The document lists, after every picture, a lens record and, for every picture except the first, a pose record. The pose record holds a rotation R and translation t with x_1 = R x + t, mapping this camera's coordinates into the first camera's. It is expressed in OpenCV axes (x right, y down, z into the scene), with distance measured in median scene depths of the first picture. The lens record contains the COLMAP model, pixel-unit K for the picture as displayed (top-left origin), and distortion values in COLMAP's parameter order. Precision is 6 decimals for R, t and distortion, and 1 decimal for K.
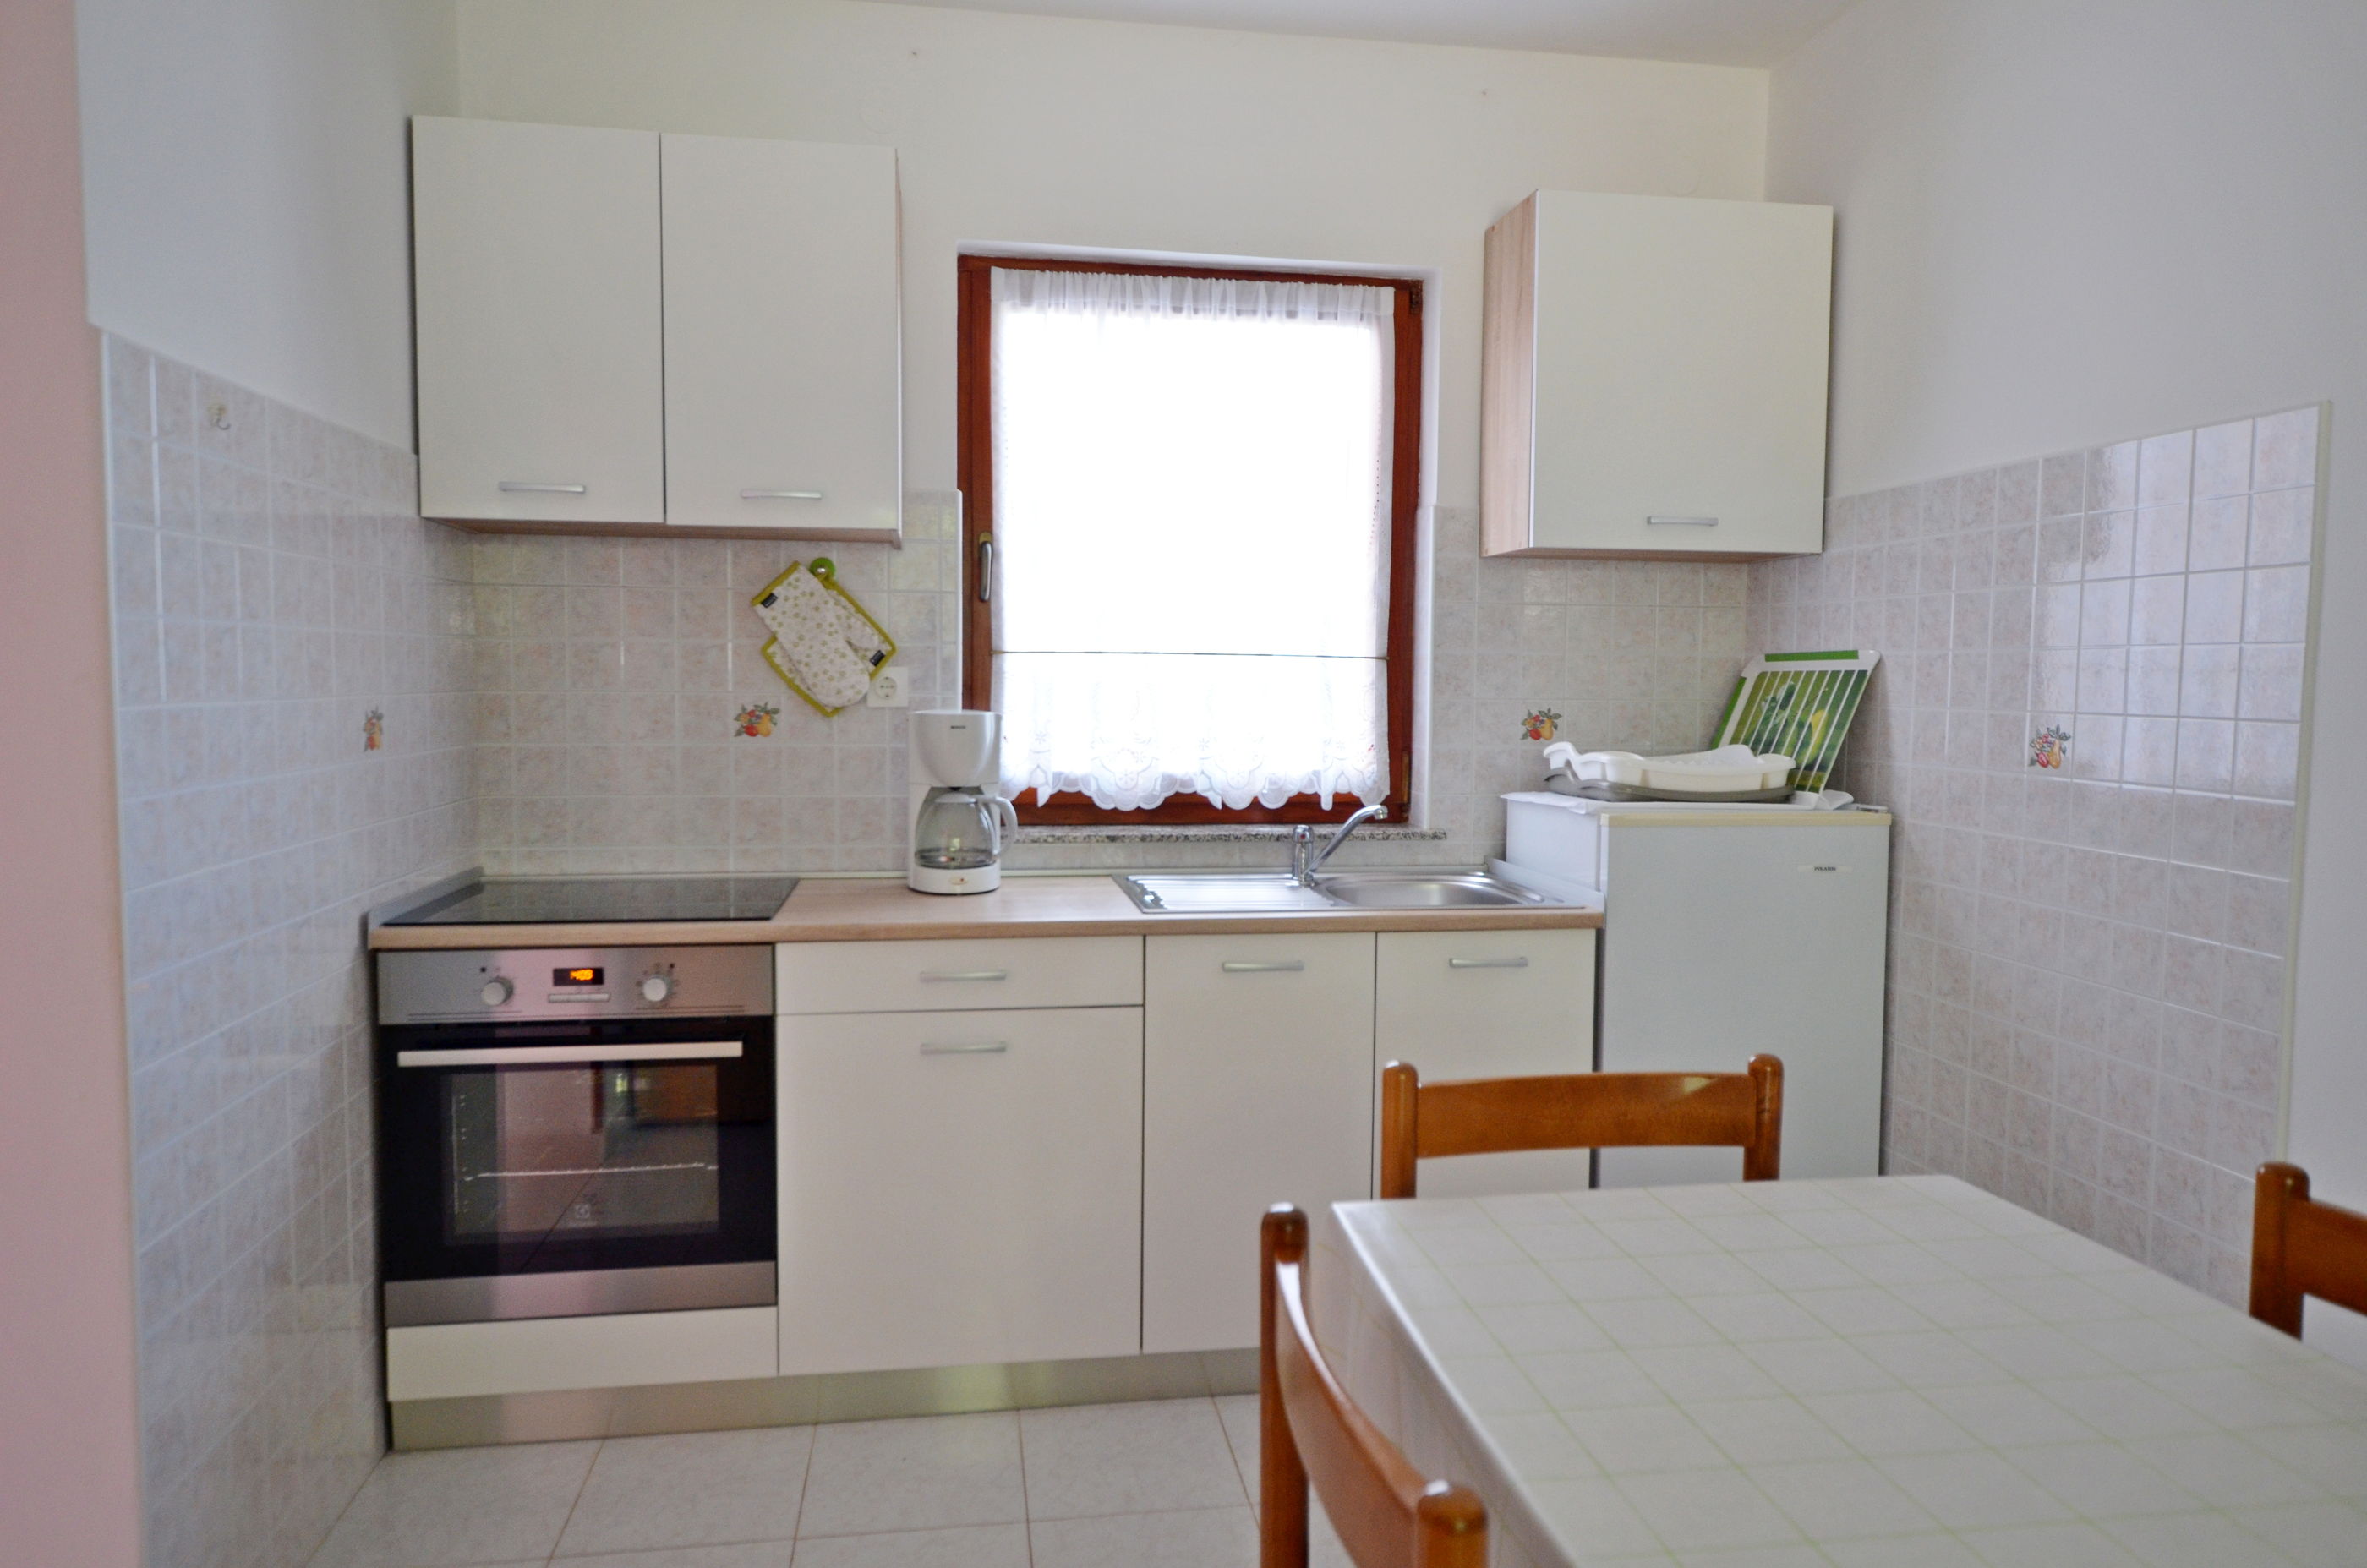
lens RADIAL K [[1544.5, 0, 1183.5], [0, 1544.5, 784.0], [0, 0, 1]] dist [0.004293, 0.001378]
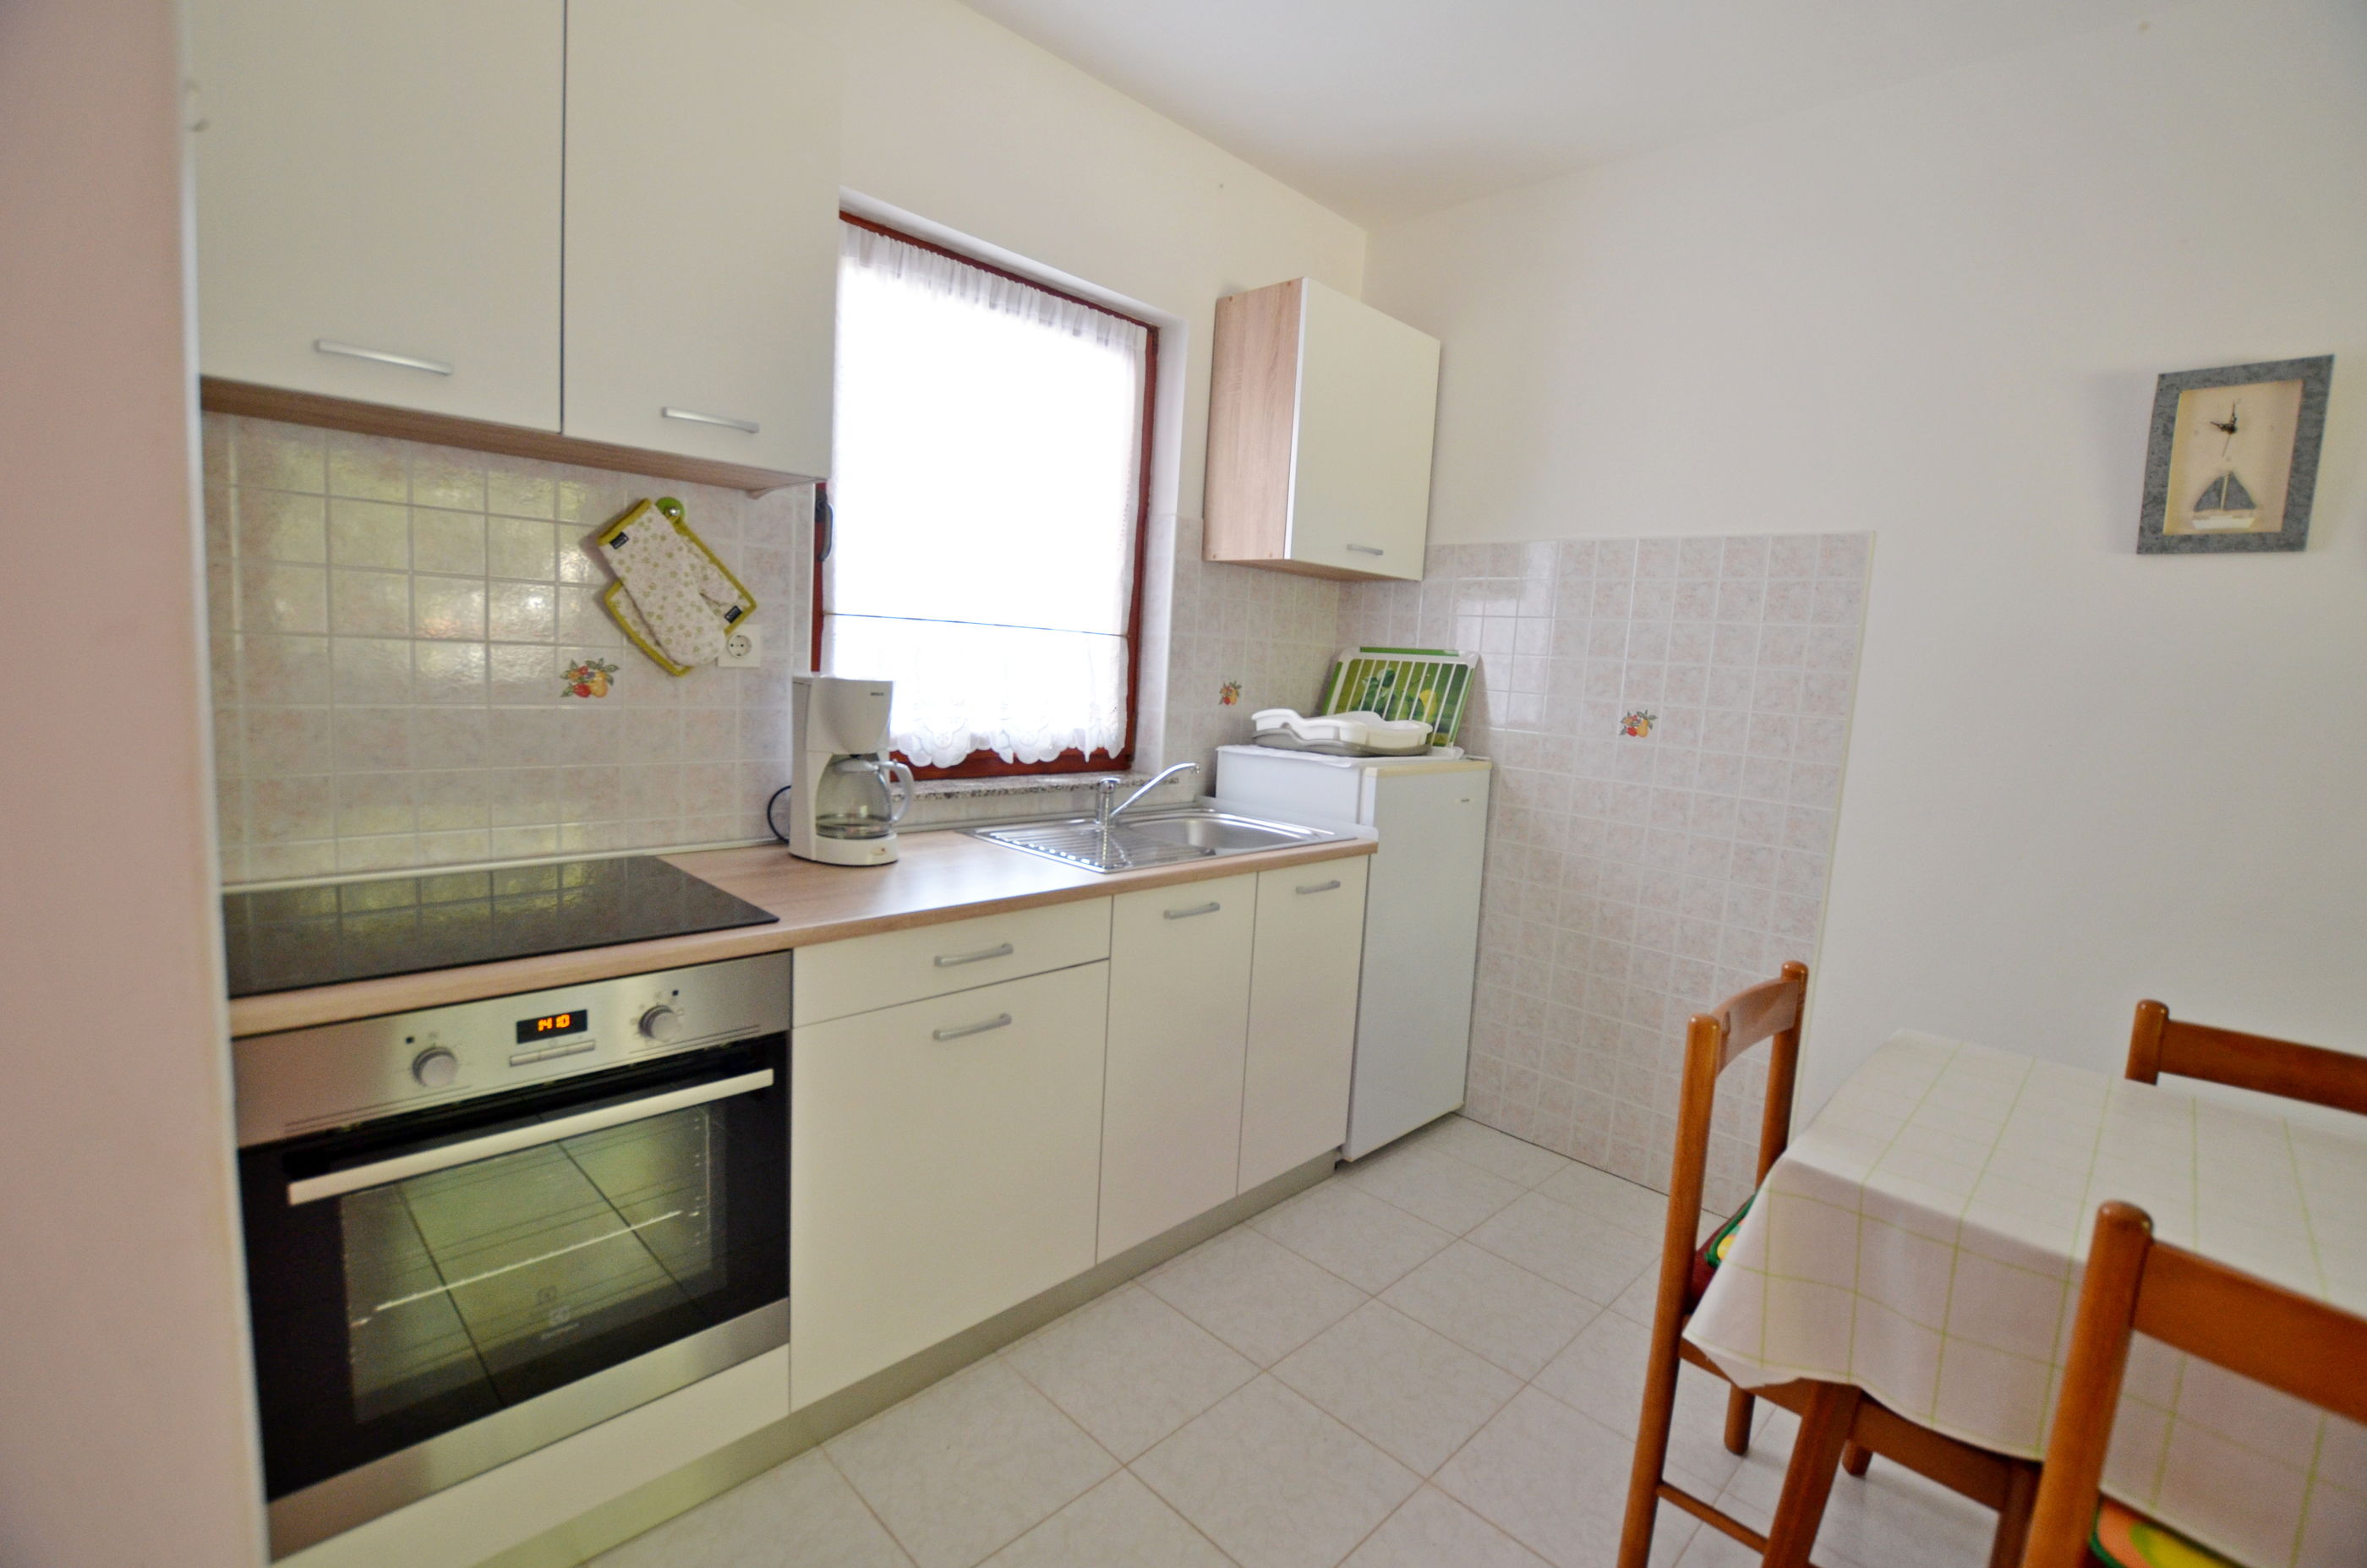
lens RADIAL K [[1046.9, 0, 1192.3], [0, 1046.9, 775.3], [0, 0, 1]] dist [-0.027029, 0.001394]
pose [[0.801307, -0.030464, 0.597478, -0.359024], [-0.010290, 0.997853, 0.064679, -0.028587], [-0.598165, -0.057976, 0.799273, 0.335455]]
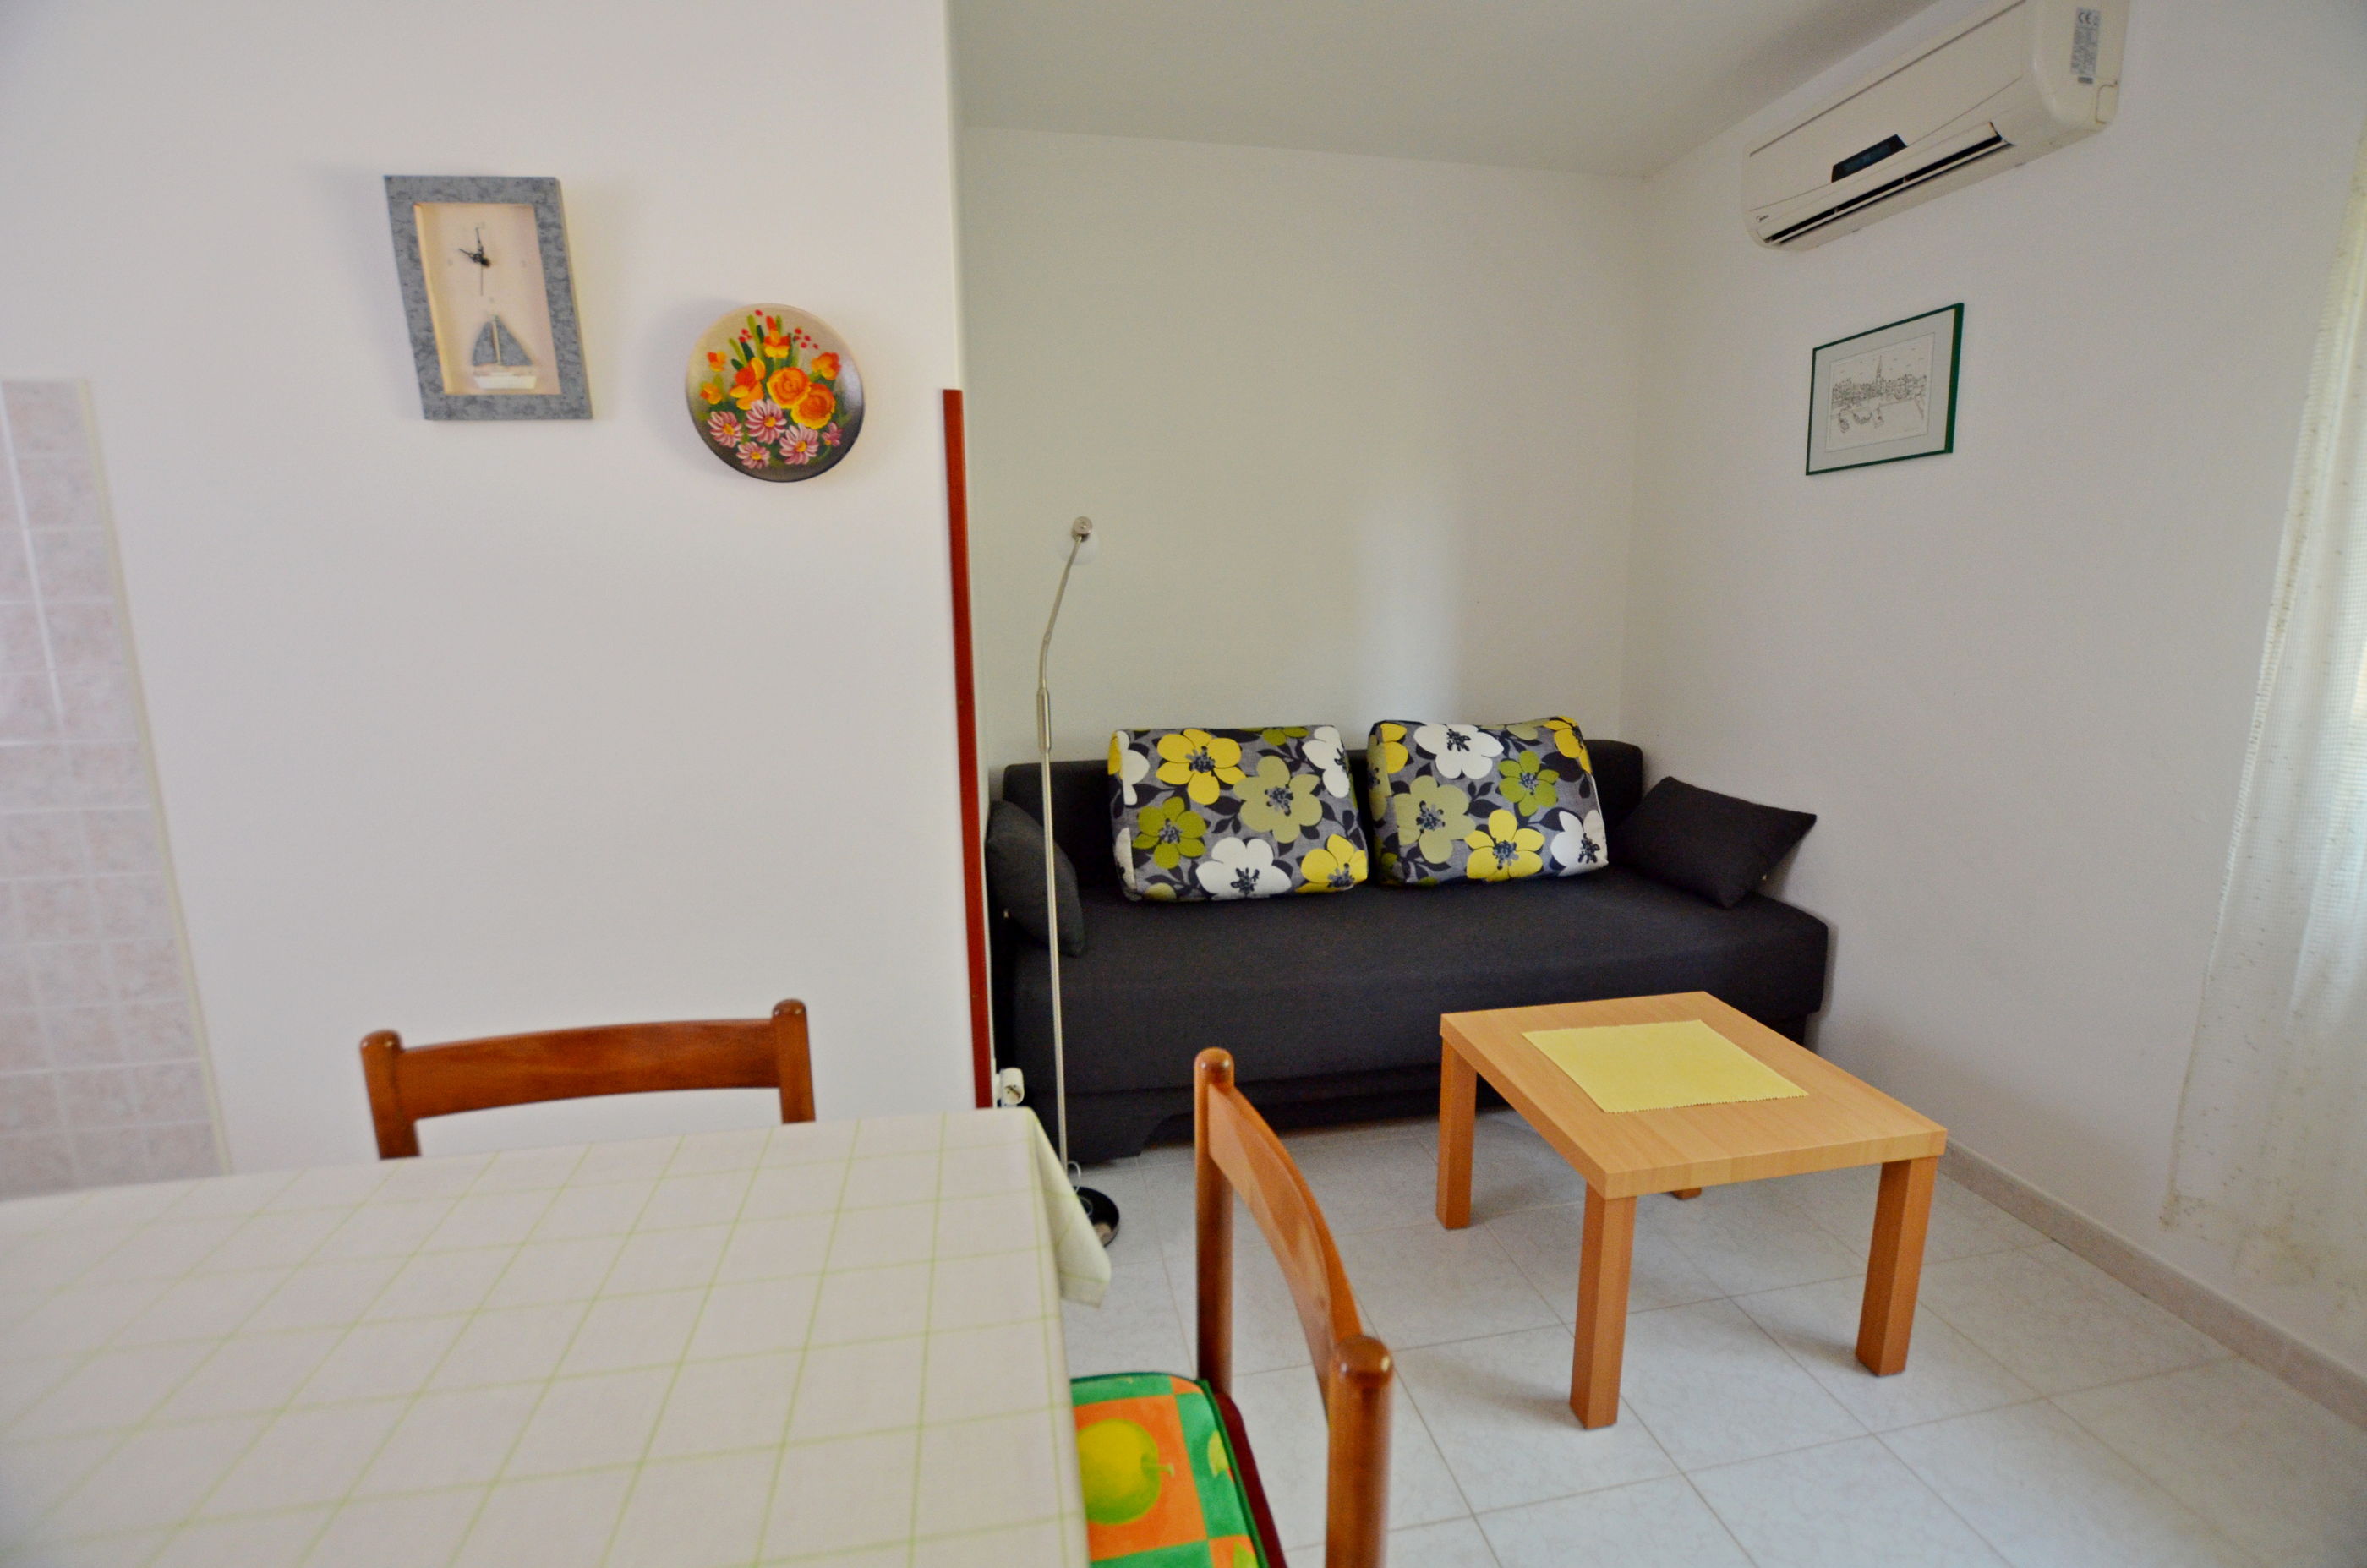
lens RADIAL K [[1046.9, 0, 1192.3], [0, 1046.9, 775.3], [0, 0, 1]] dist [-0.027029, 0.001394]
pose [[-0.039688, -0.185438, 0.981854, -0.038437], [0.081913, 0.978717, 0.188156, -0.025955], [-0.995849, 0.087894, -0.023654, 0.159238]]
